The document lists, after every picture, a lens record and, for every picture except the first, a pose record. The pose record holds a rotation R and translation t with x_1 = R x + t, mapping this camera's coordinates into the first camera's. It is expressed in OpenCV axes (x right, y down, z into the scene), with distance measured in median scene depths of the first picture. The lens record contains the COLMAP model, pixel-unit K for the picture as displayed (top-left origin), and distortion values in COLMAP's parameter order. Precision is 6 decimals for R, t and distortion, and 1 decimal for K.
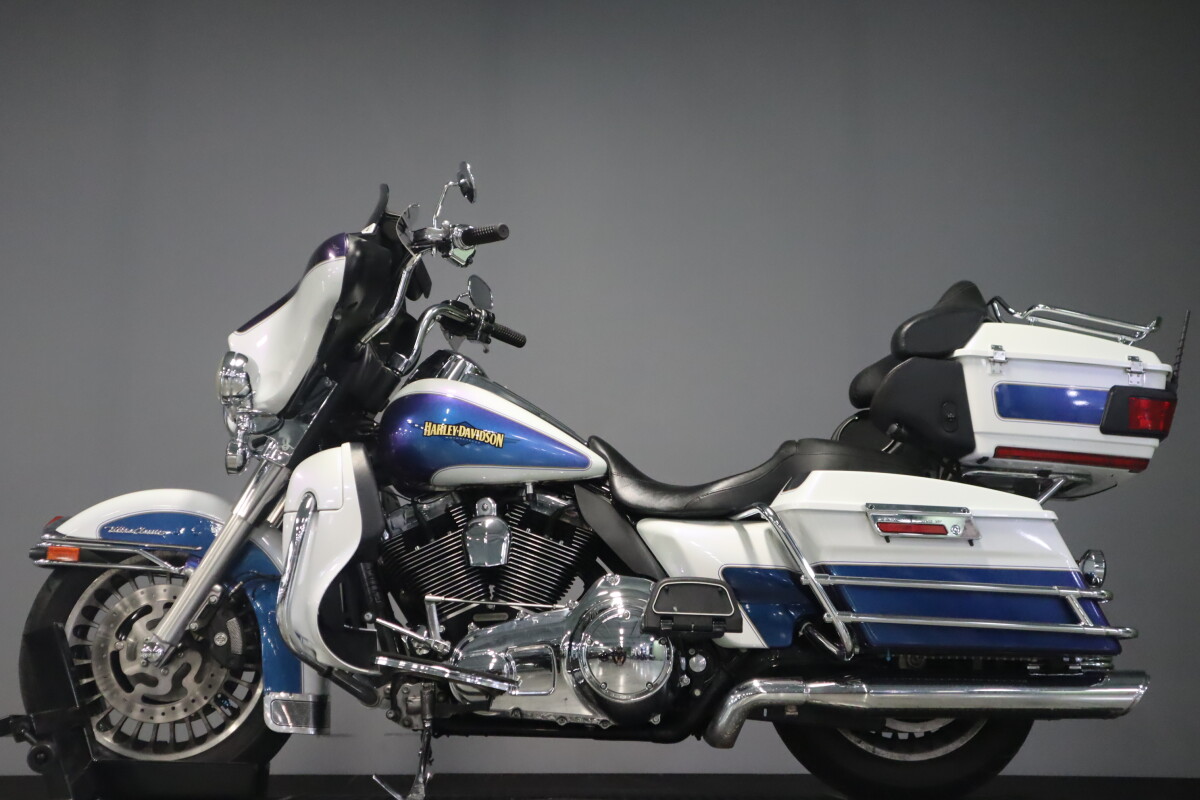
lens RADIAL K [[1594.9, 0, 595.3], [0, 1594.9, 393.9], [0, 0, 1]] dist [-0.004574, 0.000000]
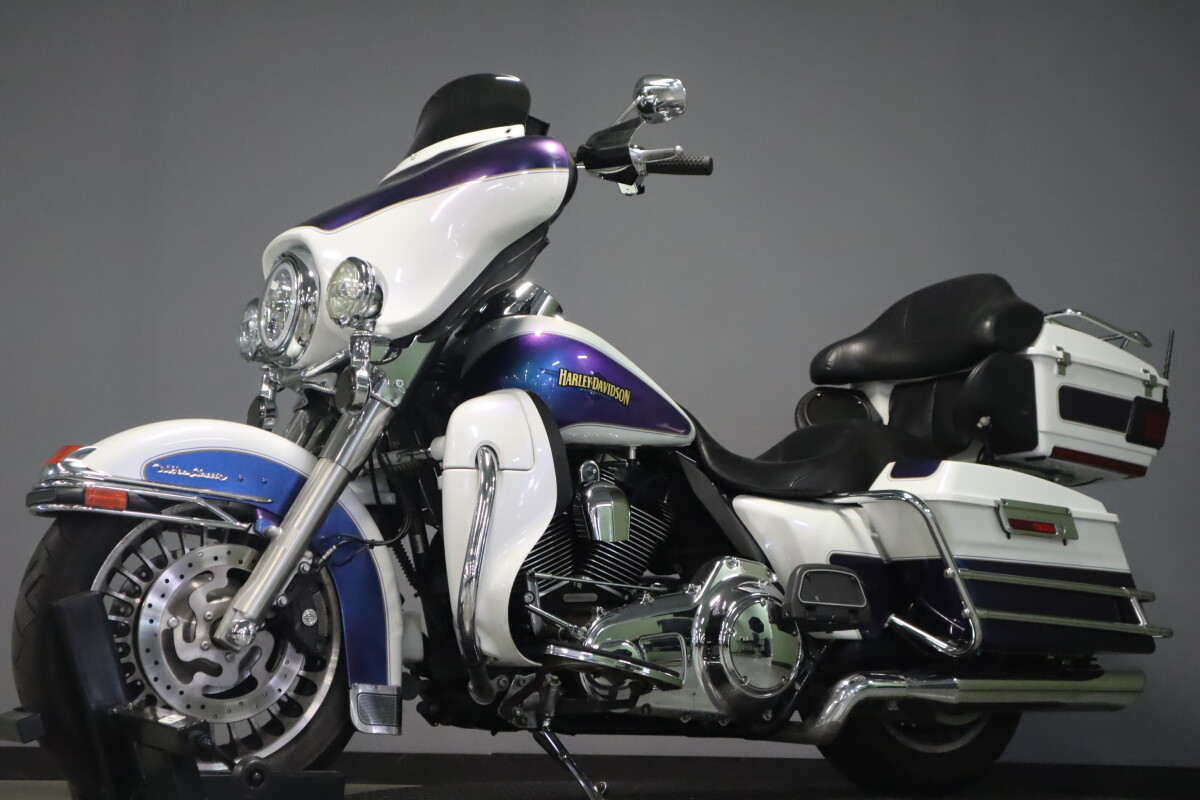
lens RADIAL K [[1810.2, 0, 608.1], [0, 1810.2, 398.6], [0, 0, 1]] dist [0.006186, 0.000000]
pose [[0.848965, 0.084768, 0.521606, -0.588573], [-0.111559, 0.993554, 0.020108, 0.011098], [-0.516539, -0.075261, 0.852950, 0.163967]]
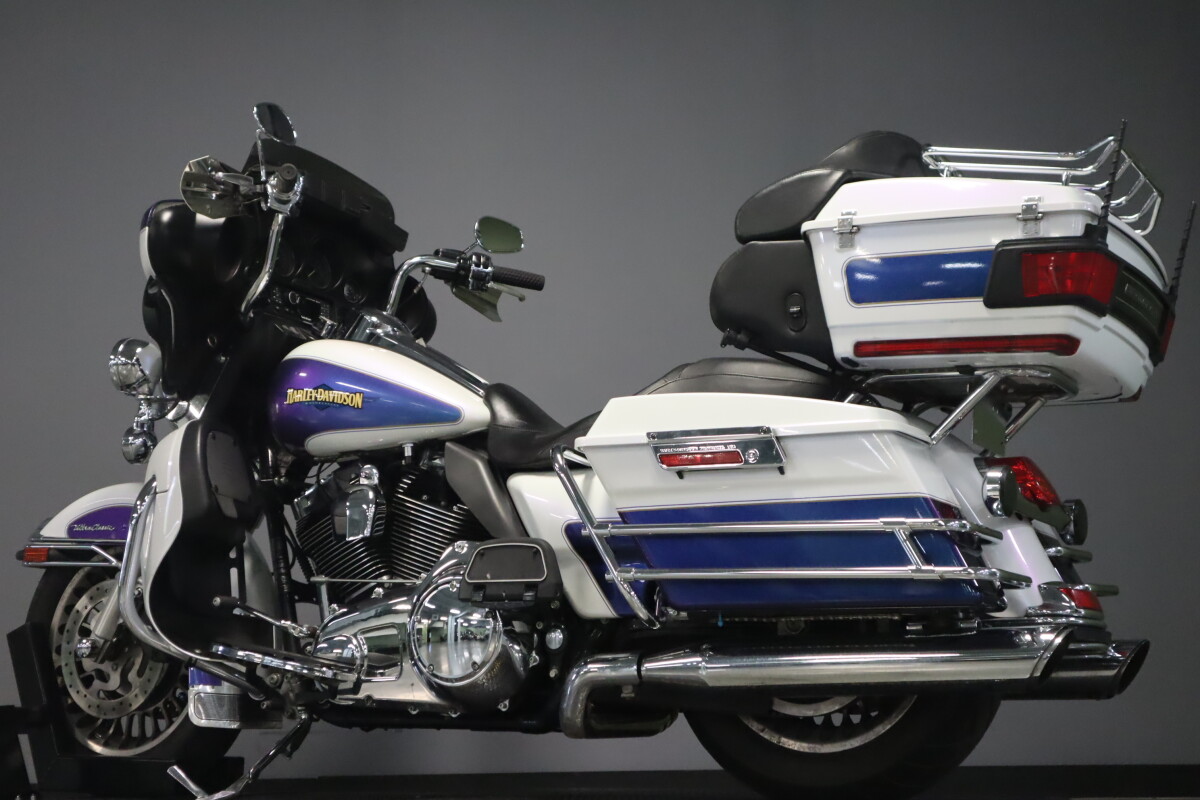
lens RADIAL K [[1841.8, 0, 597.5], [0, 1841.8, 405.3], [0, 0, 1]] dist [-0.027934, 0.000000]
pose [[0.859462, -0.100695, -0.501185, 0.580087], [0.109565, 0.993910, -0.011800, 0.059313], [0.499321, -0.044771, 0.865260, 0.170735]]
